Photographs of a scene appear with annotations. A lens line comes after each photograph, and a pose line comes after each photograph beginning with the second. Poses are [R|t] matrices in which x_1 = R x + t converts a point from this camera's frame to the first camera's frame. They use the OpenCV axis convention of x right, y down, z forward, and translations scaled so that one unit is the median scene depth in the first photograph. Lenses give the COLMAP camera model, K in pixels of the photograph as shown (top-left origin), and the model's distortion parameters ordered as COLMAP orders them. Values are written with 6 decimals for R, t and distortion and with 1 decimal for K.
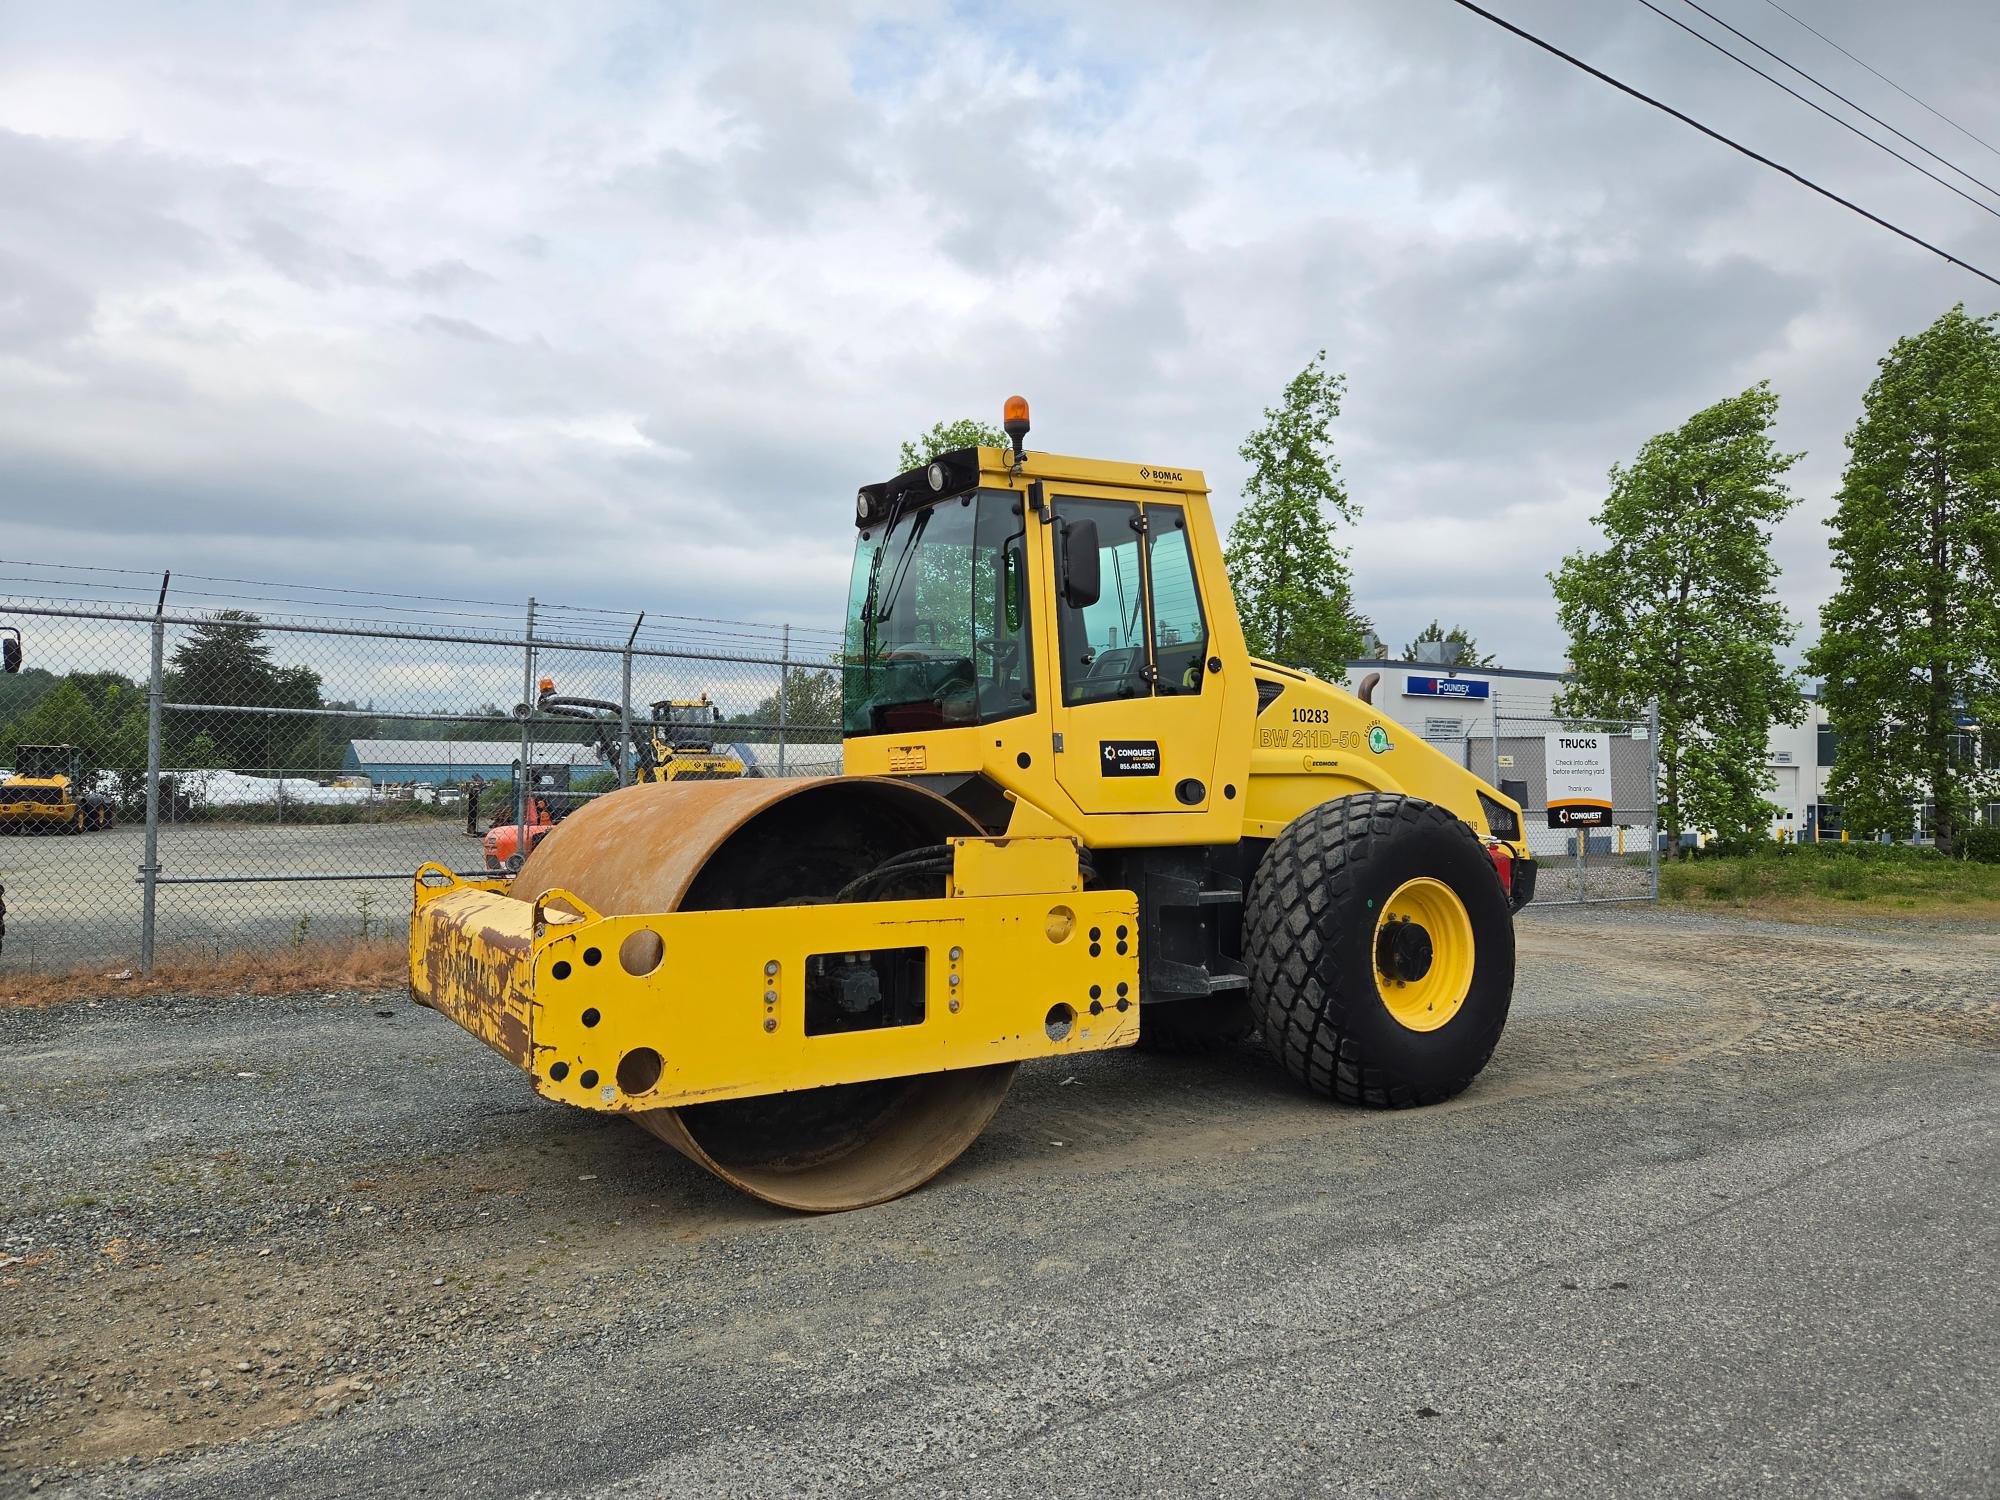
lens RADIAL K [[1342.8, 0, 1028.6], [0, 1342.8, 719.5], [0, 0, 1]] dist [0.069785, -0.056706]
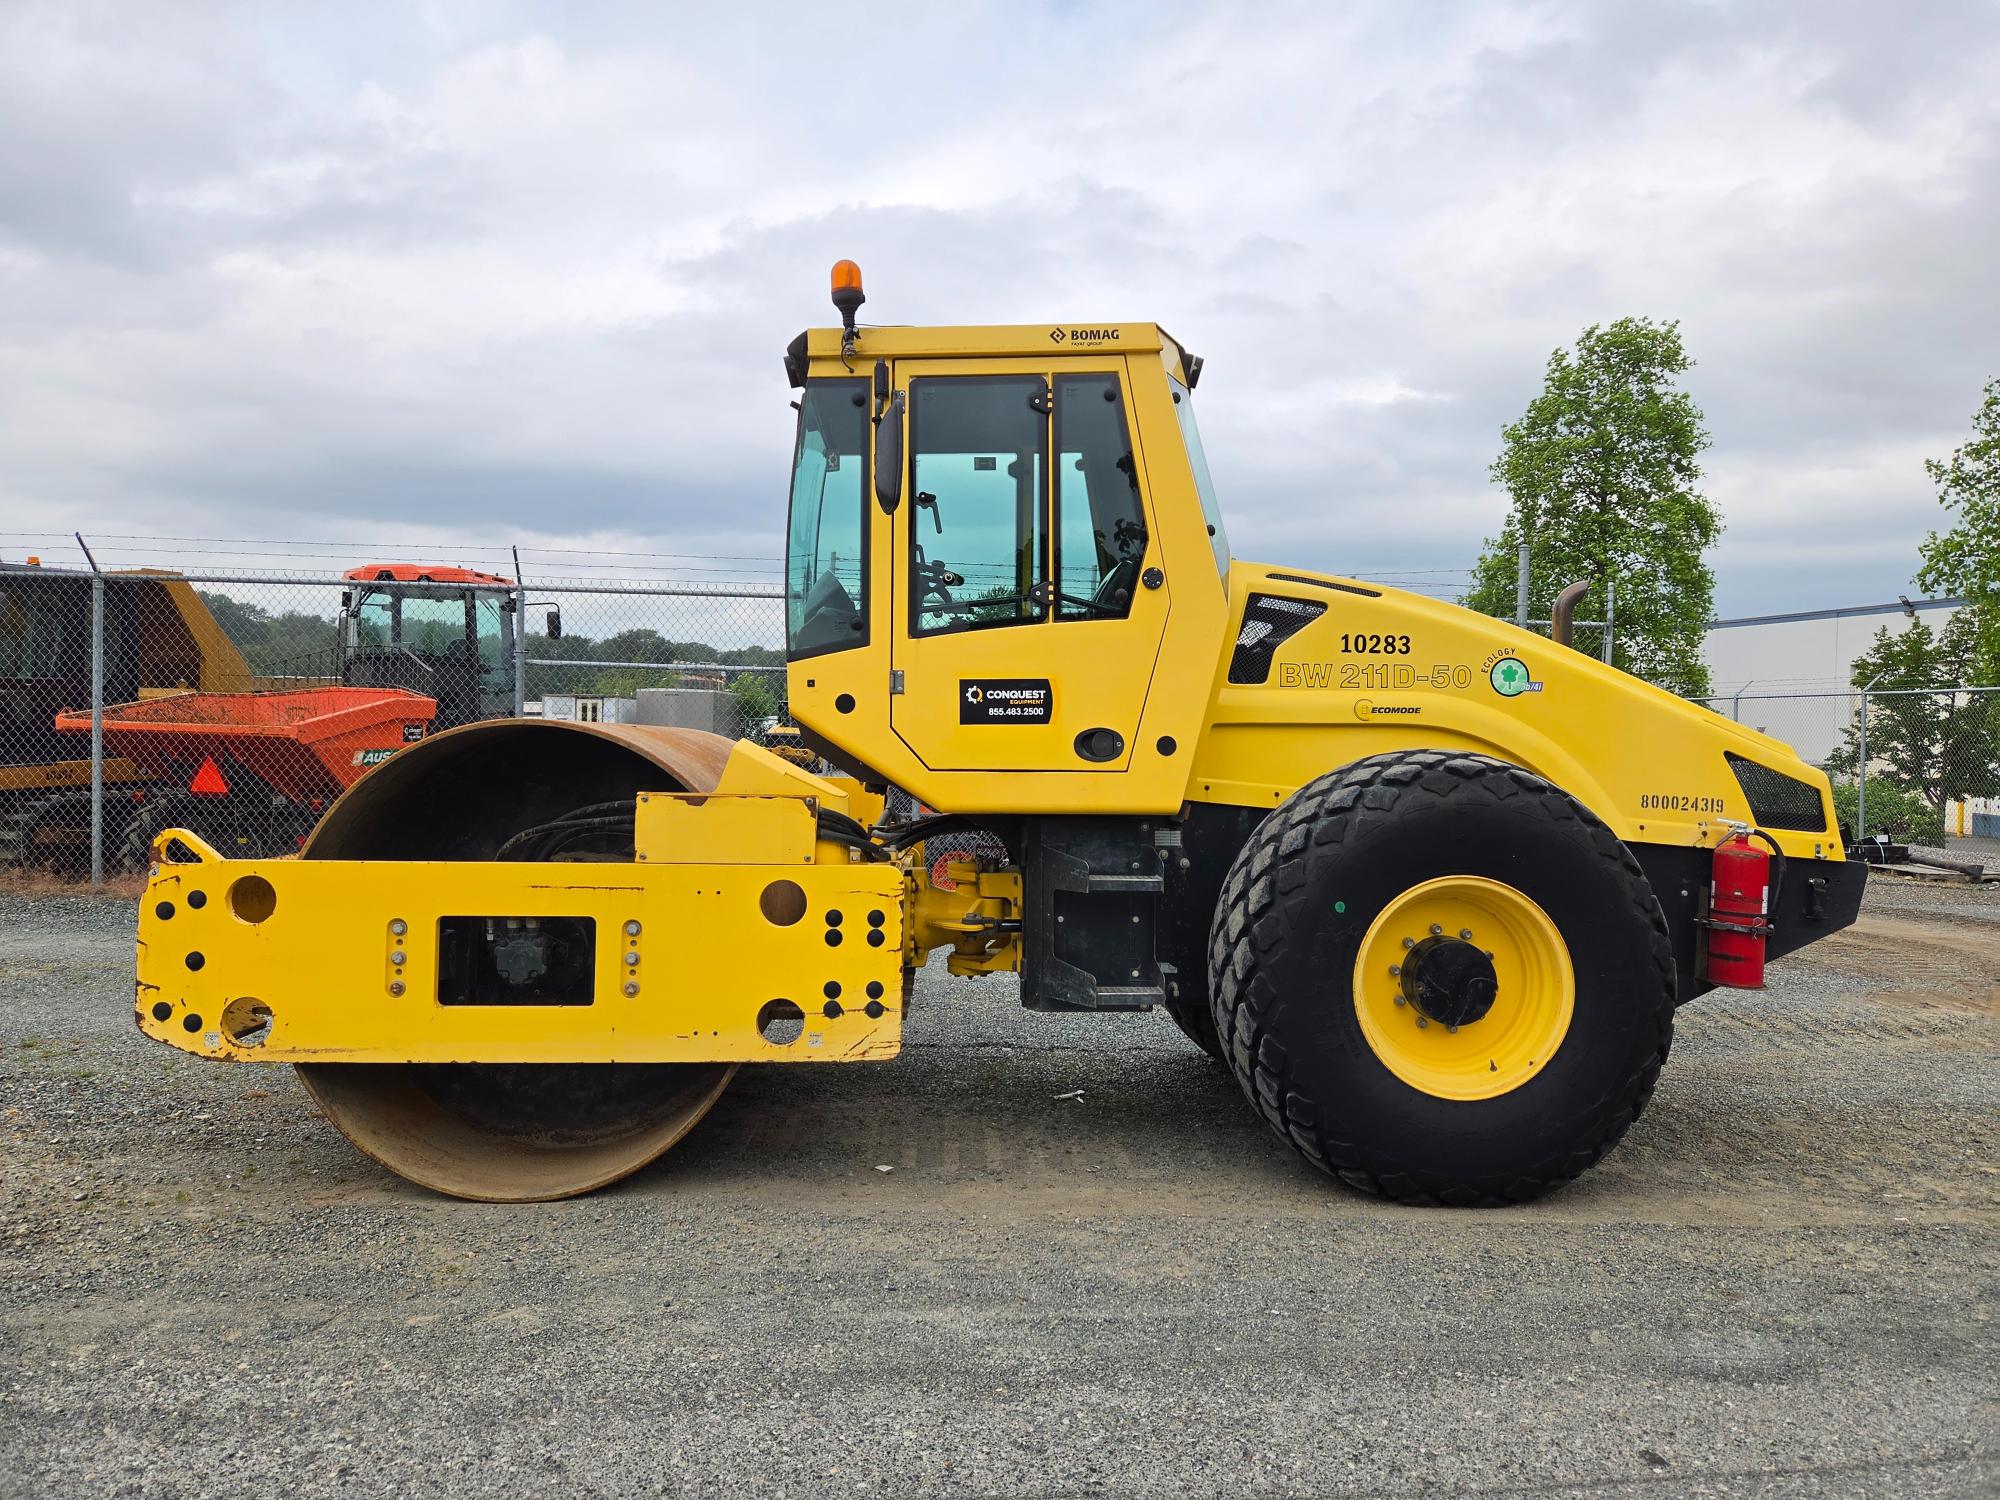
lens RADIAL K [[1342.8, 0, 1007.9], [0, 1342.8, 719.7], [0, 0, 1]] dist [0.069785, -0.056706]
pose [[0.856596, 0.003896, -0.515972, 0.508369], [0.012547, 0.999519, 0.028377, 0.018015], [0.515834, -0.030782, 0.856135, 0.339487]]
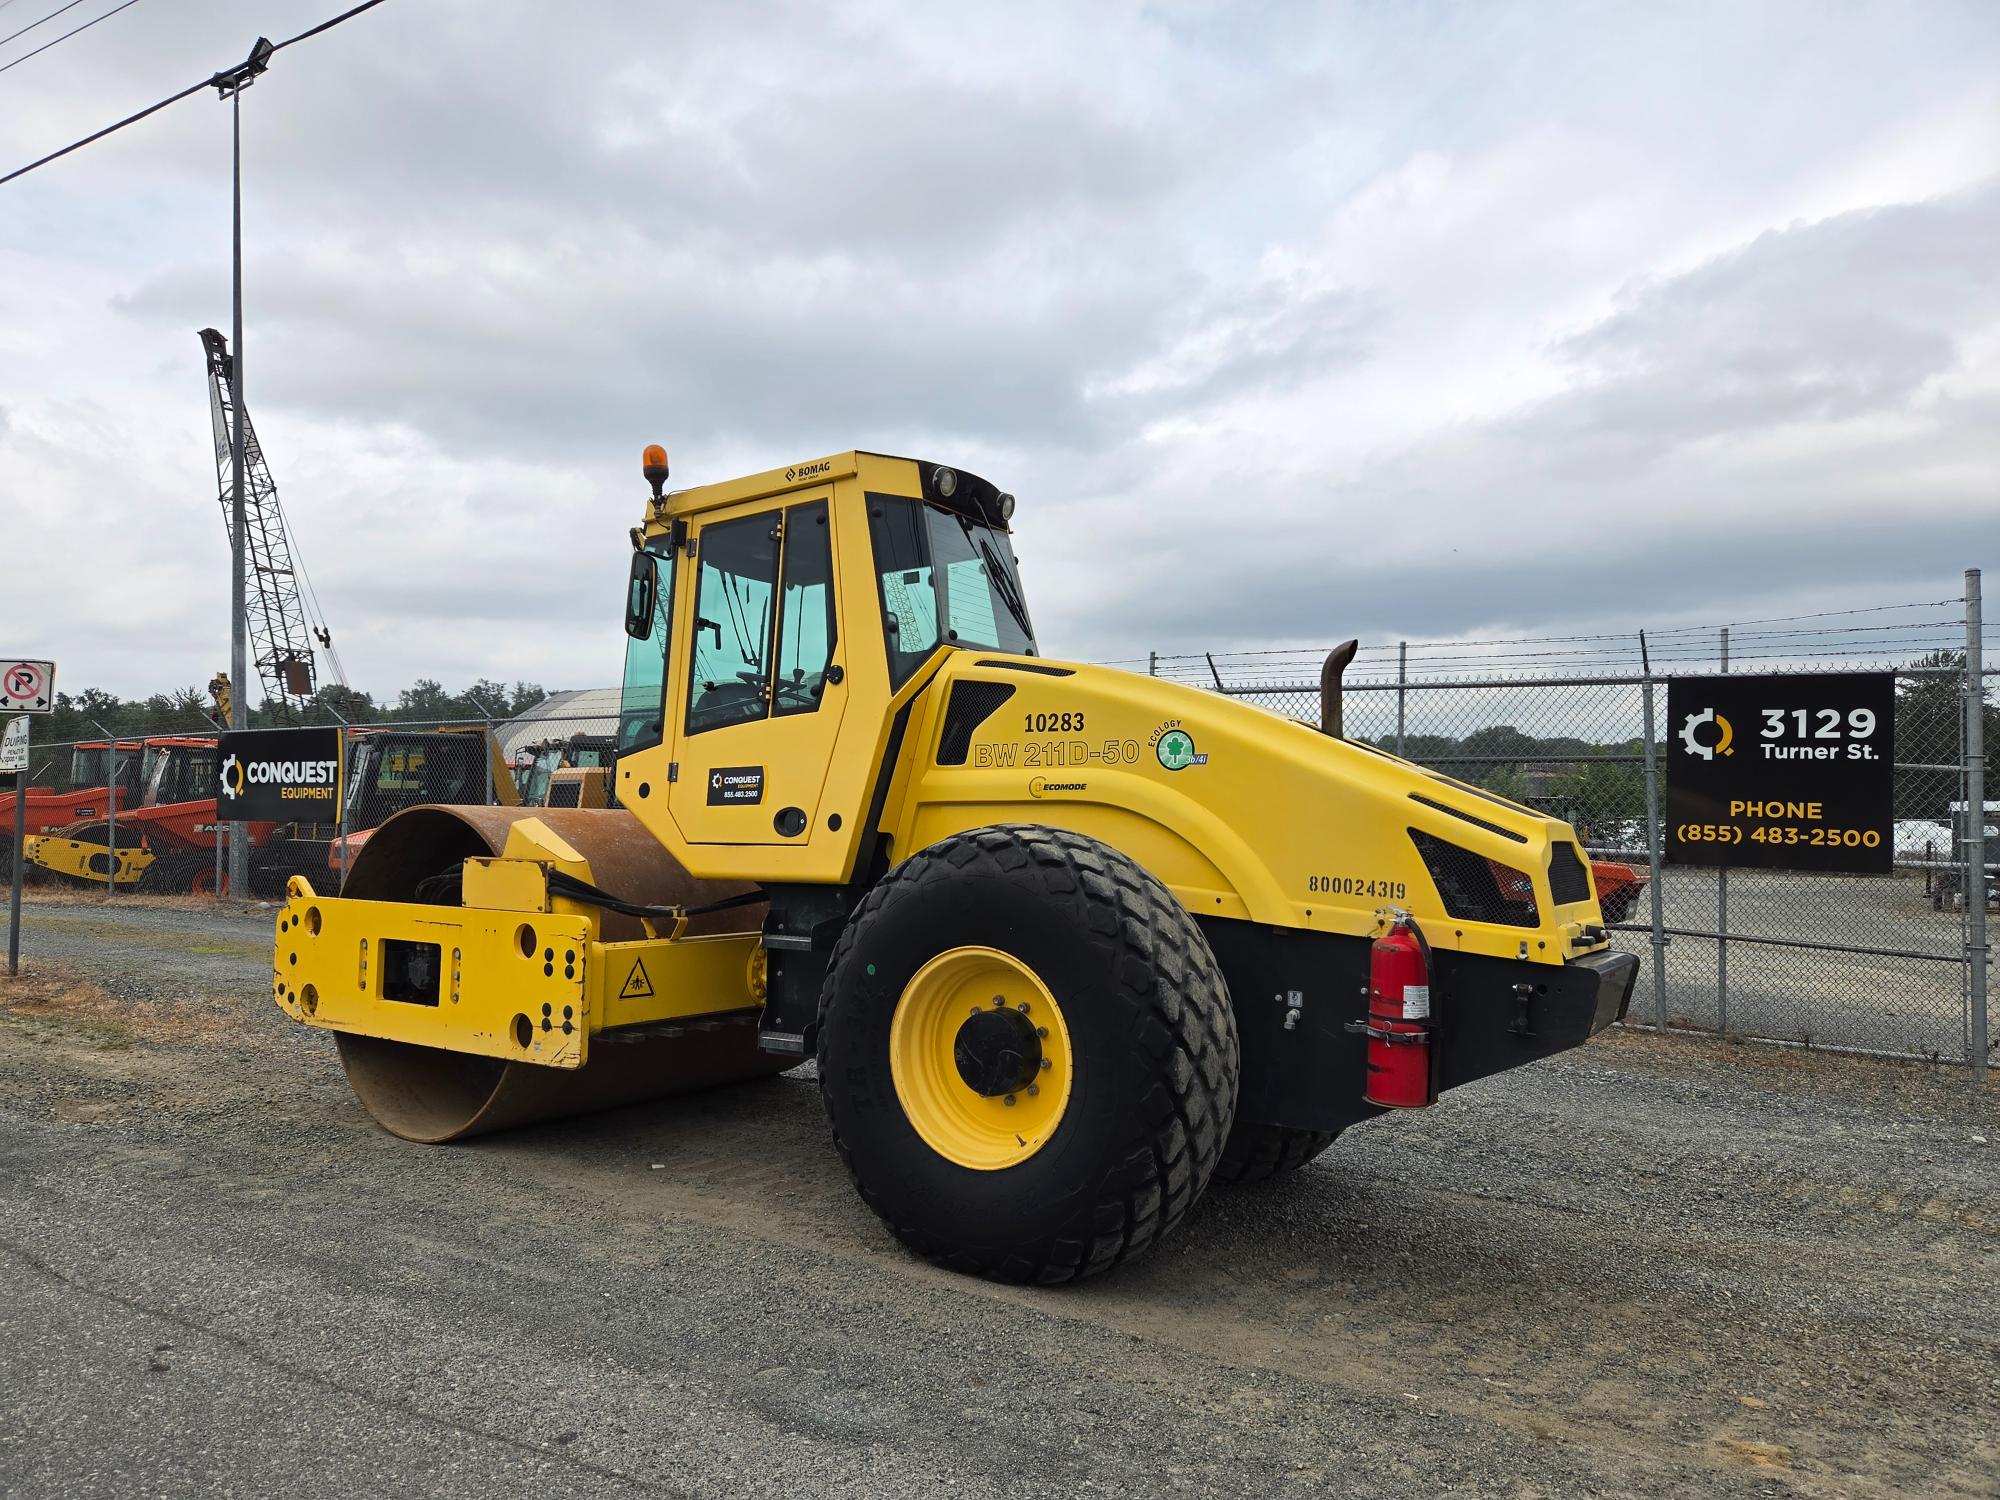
lens RADIAL K [[1342.8, 0, 996.6], [0, 1342.8, 754.6], [0, 0, 1]] dist [0.069785, -0.056706]
pose [[0.382621, -0.044419, -0.922837, 1.070721], [0.033117, 0.998861, -0.034347, 0.047718], [0.923312, -0.017420, 0.383656, 0.846245]]
